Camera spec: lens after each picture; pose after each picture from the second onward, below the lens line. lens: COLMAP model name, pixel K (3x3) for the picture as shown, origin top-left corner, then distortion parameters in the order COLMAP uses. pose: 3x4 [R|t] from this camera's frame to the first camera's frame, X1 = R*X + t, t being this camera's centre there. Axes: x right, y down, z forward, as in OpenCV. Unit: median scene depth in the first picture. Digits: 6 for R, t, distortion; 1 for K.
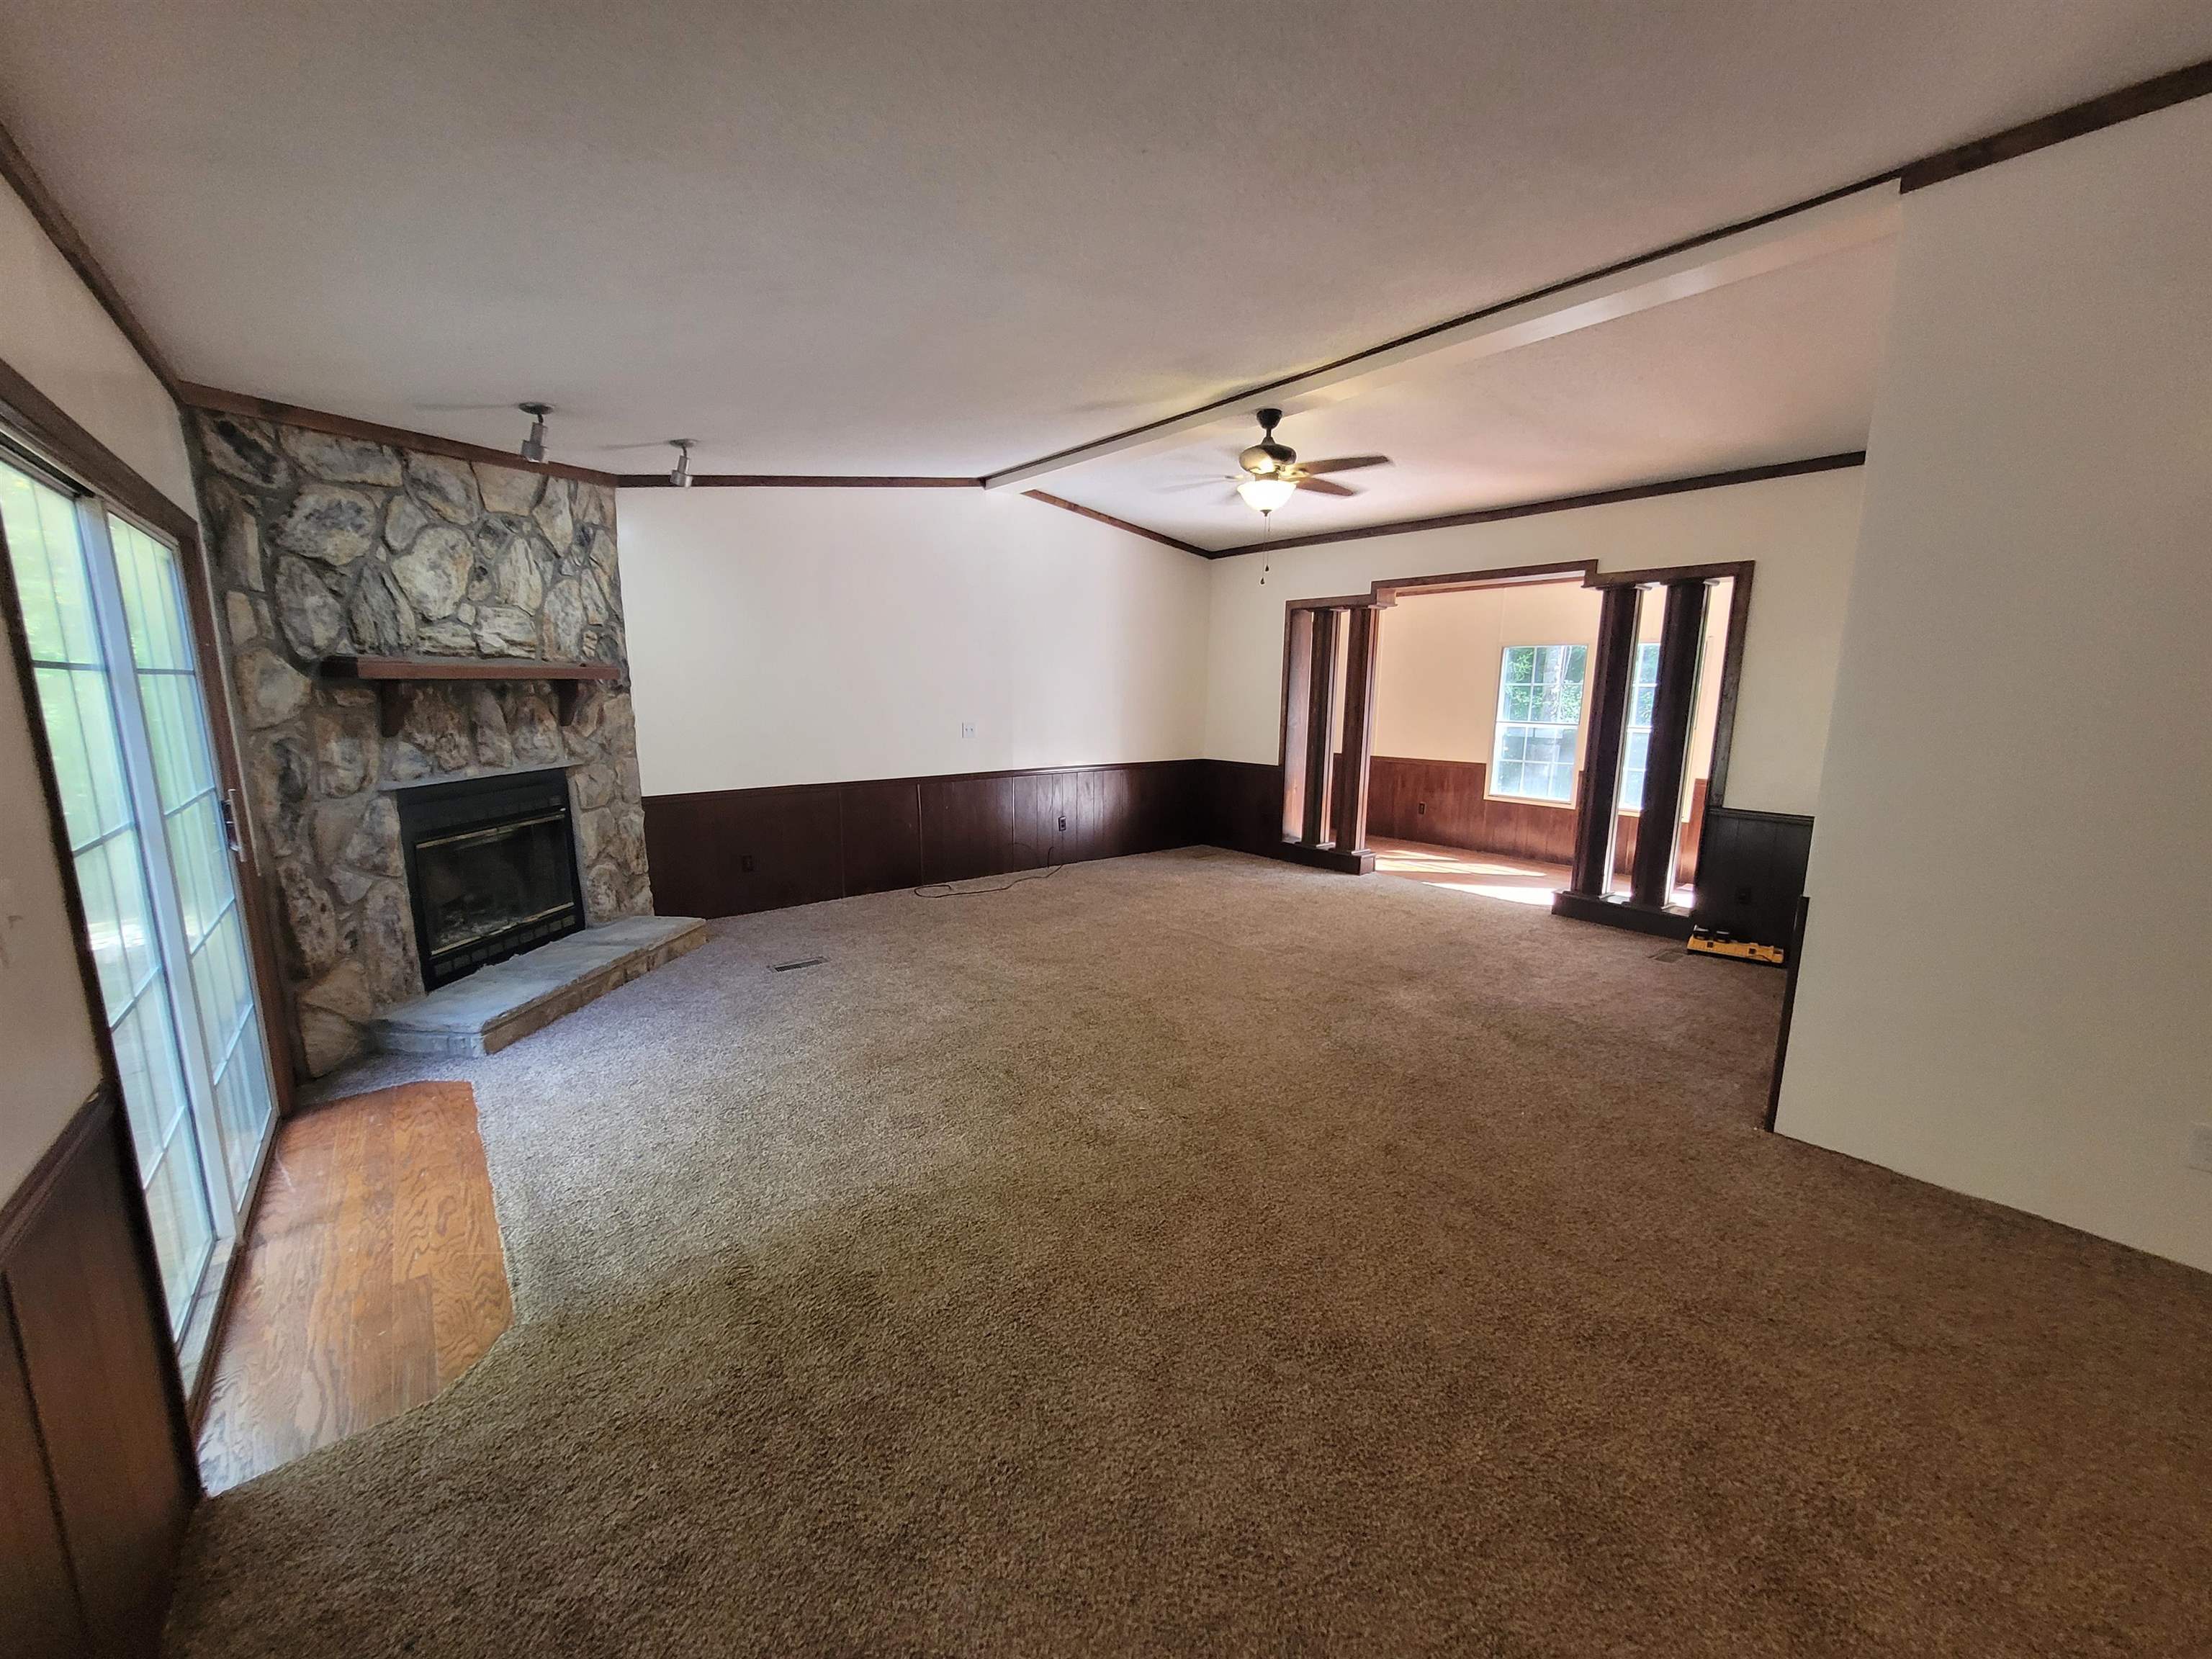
lens RADIAL K [[868.6, 0, 1108.1], [0, 868.6, 843.9], [0, 0, 1]] dist [0.000039, 0.000150]
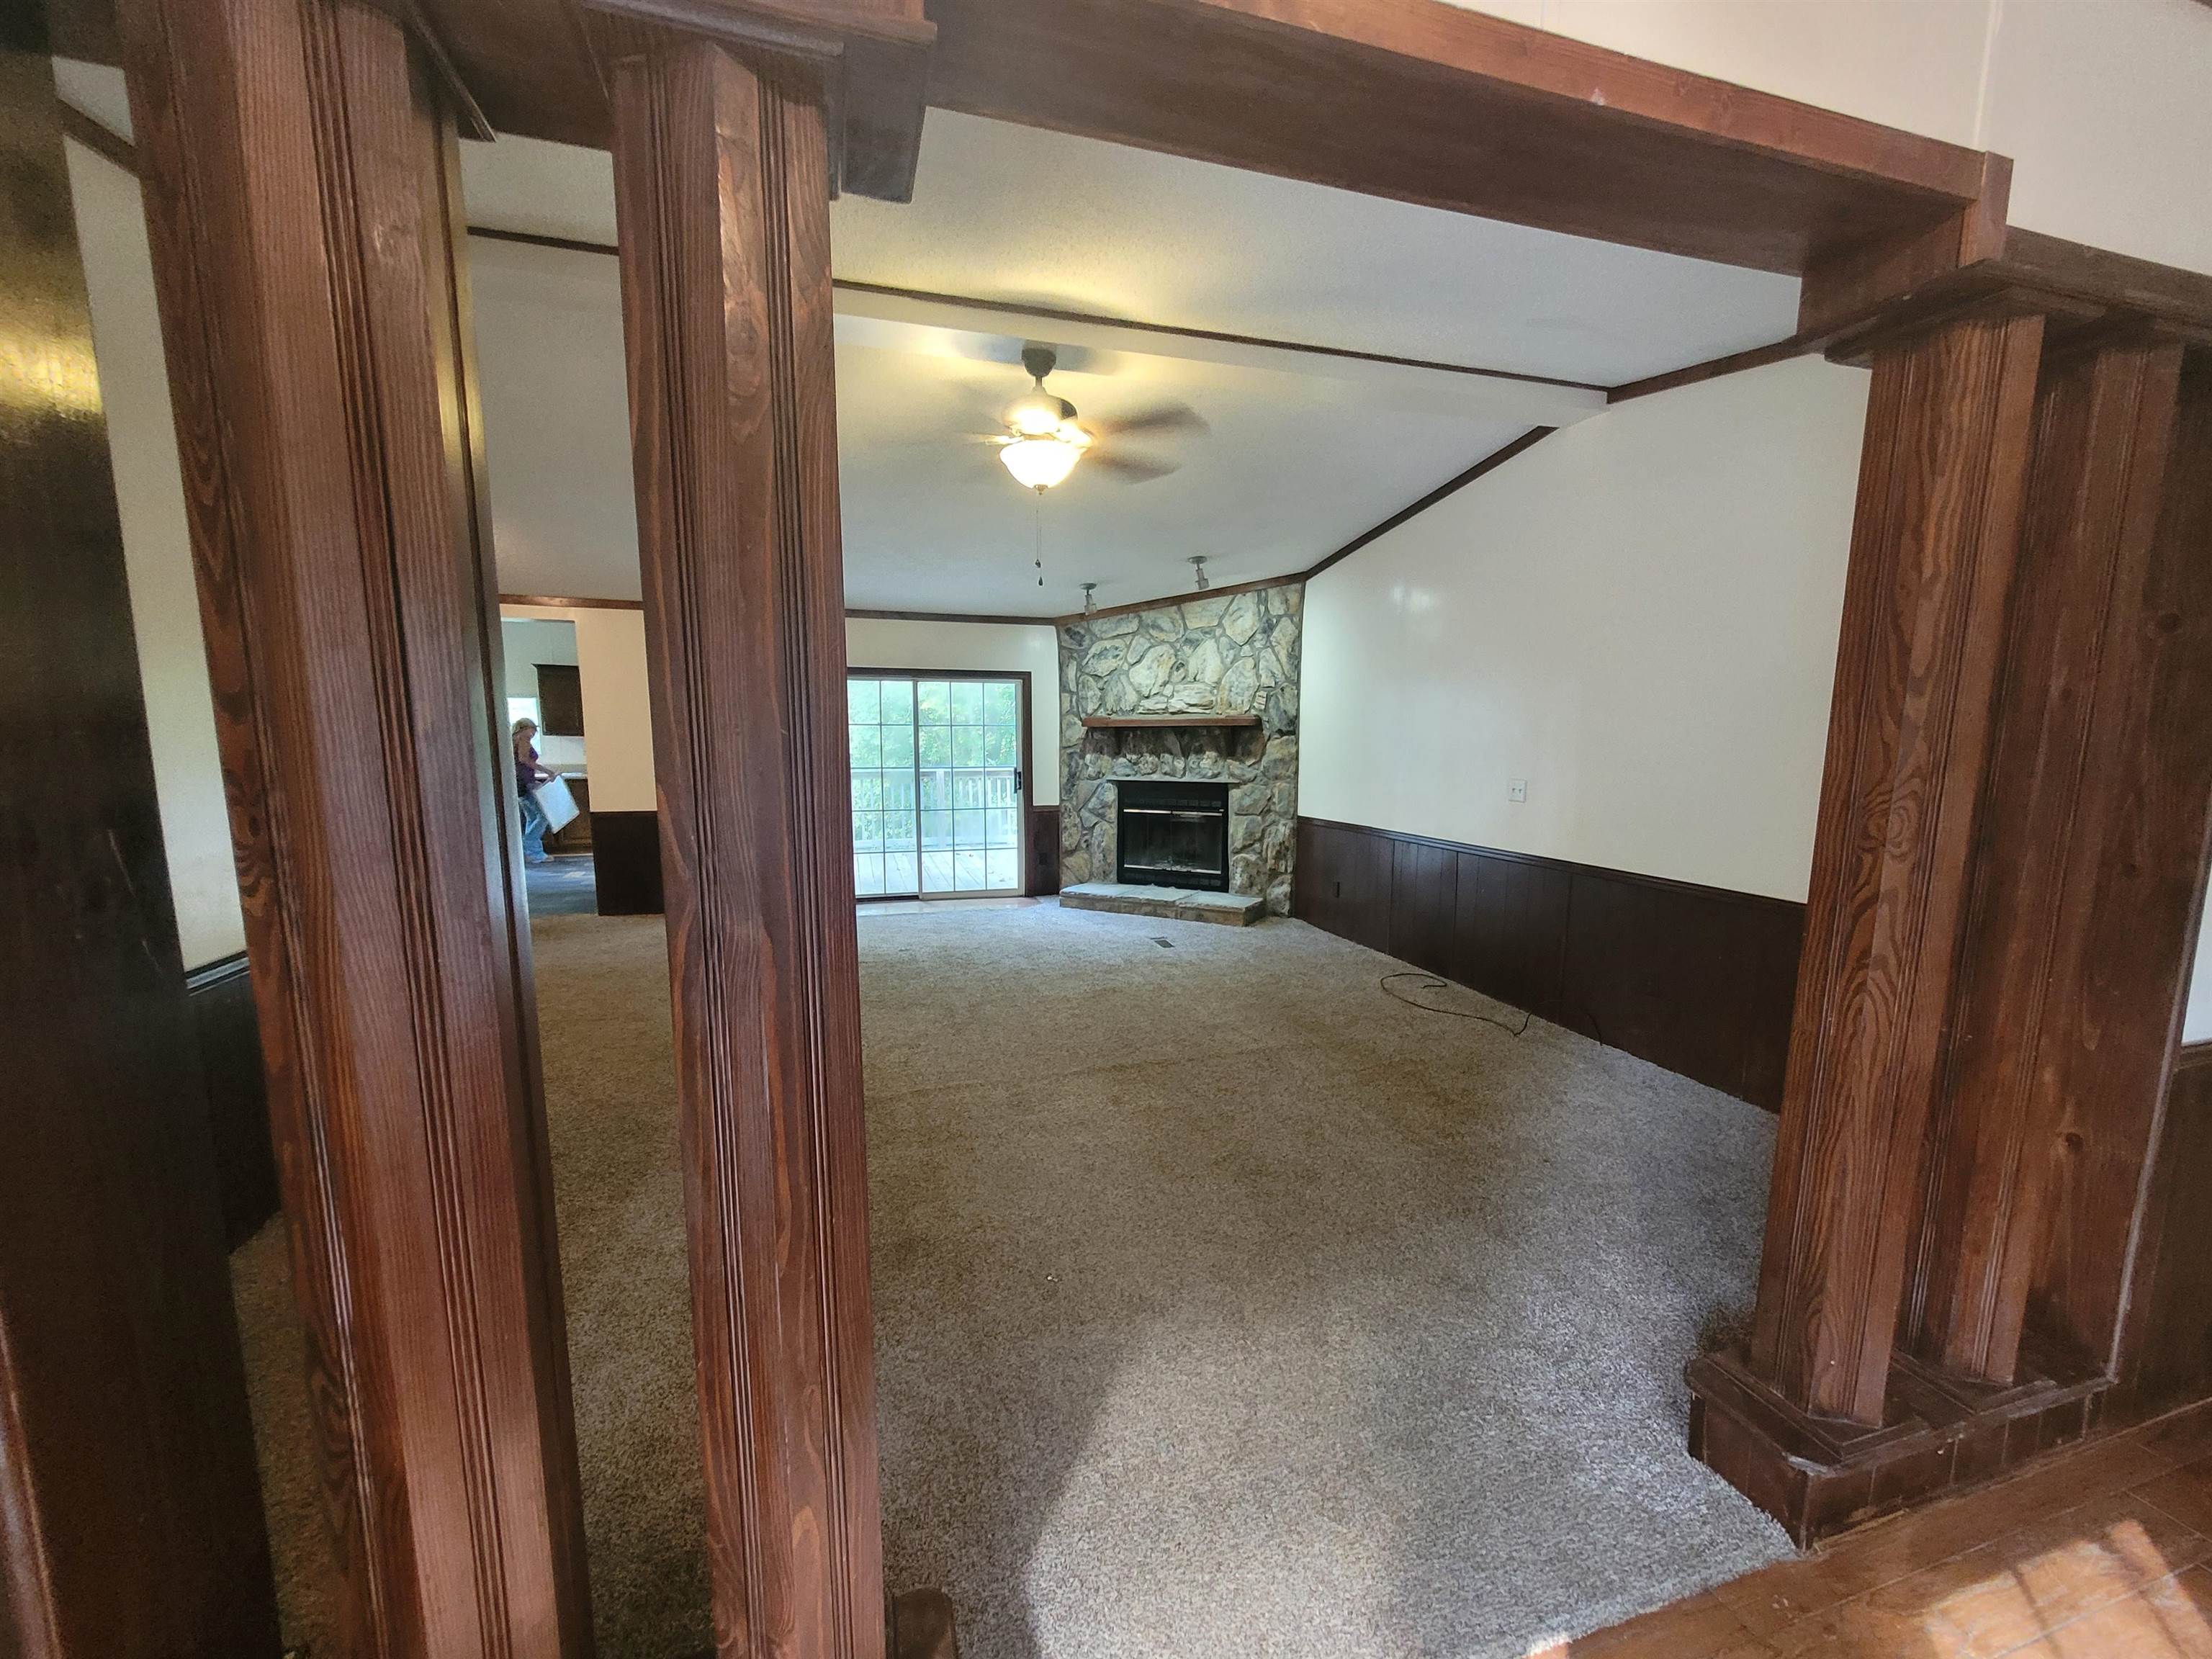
lens RADIAL K [[868.6, 0, 1108.1], [0, 868.6, 843.9], [0, 0, 1]] dist [0.000039, 0.000150]
pose [[-0.367211, 0.115216, -0.922974, 0.981769], [-0.168441, 0.967654, 0.187809, -0.267331], [0.914759, 0.224433, -0.335926, 1.524312]]
